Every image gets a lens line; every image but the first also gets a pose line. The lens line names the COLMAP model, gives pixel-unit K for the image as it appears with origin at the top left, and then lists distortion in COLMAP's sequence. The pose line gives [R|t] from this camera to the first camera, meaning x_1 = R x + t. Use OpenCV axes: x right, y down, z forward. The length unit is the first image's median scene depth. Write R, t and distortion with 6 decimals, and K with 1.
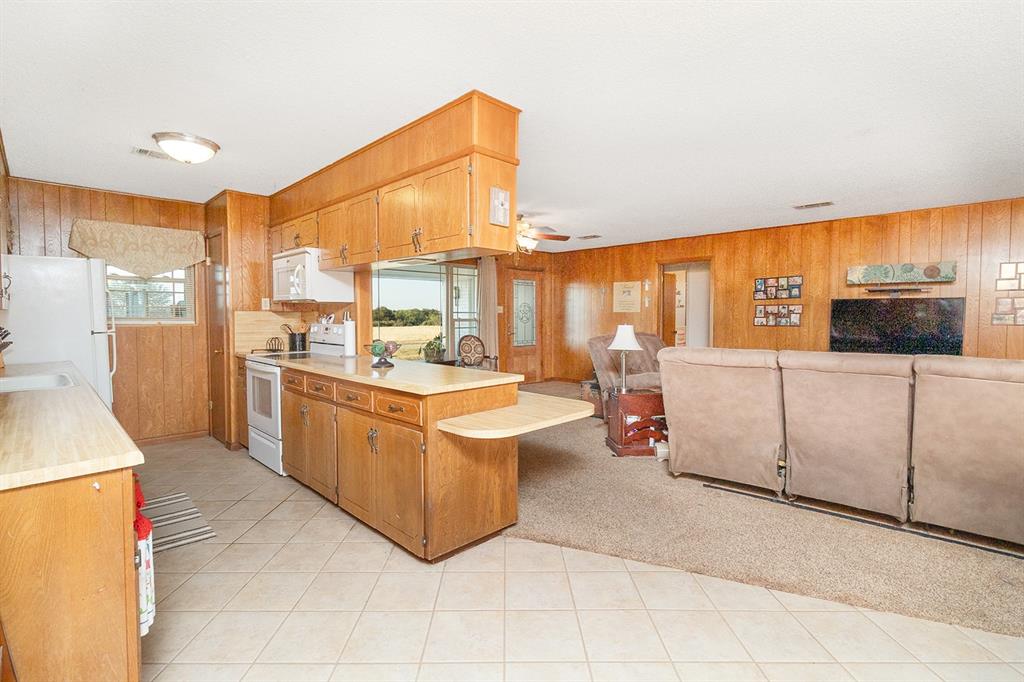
lens RADIAL K [[477.0, 0, 491.2], [0, 477.0, 328.3], [0, 0, 1]] dist [-0.011417, 0.000313]
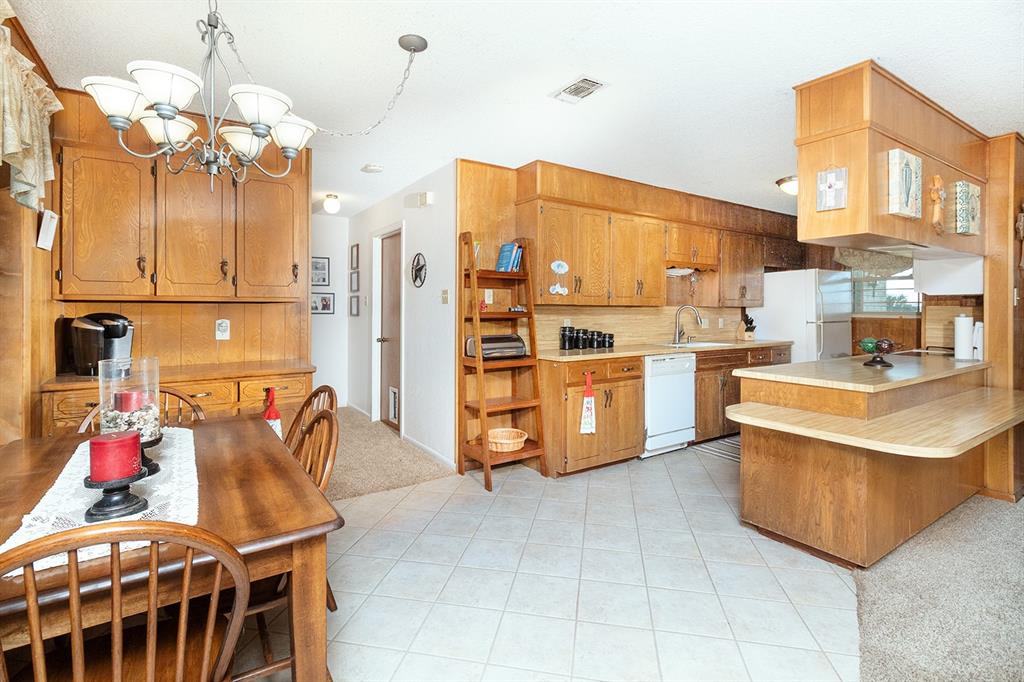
lens RADIAL K [[477.0, 0, 496.7], [0, 477.0, 306.5], [0, 0, 1]] dist [-0.011417, 0.000313]
pose [[-0.186106, -0.005717, -0.982513, 0.414329], [-0.029369, 0.999569, -0.000253, -0.006407], [0.982091, 0.028808, -0.186194, 0.226700]]
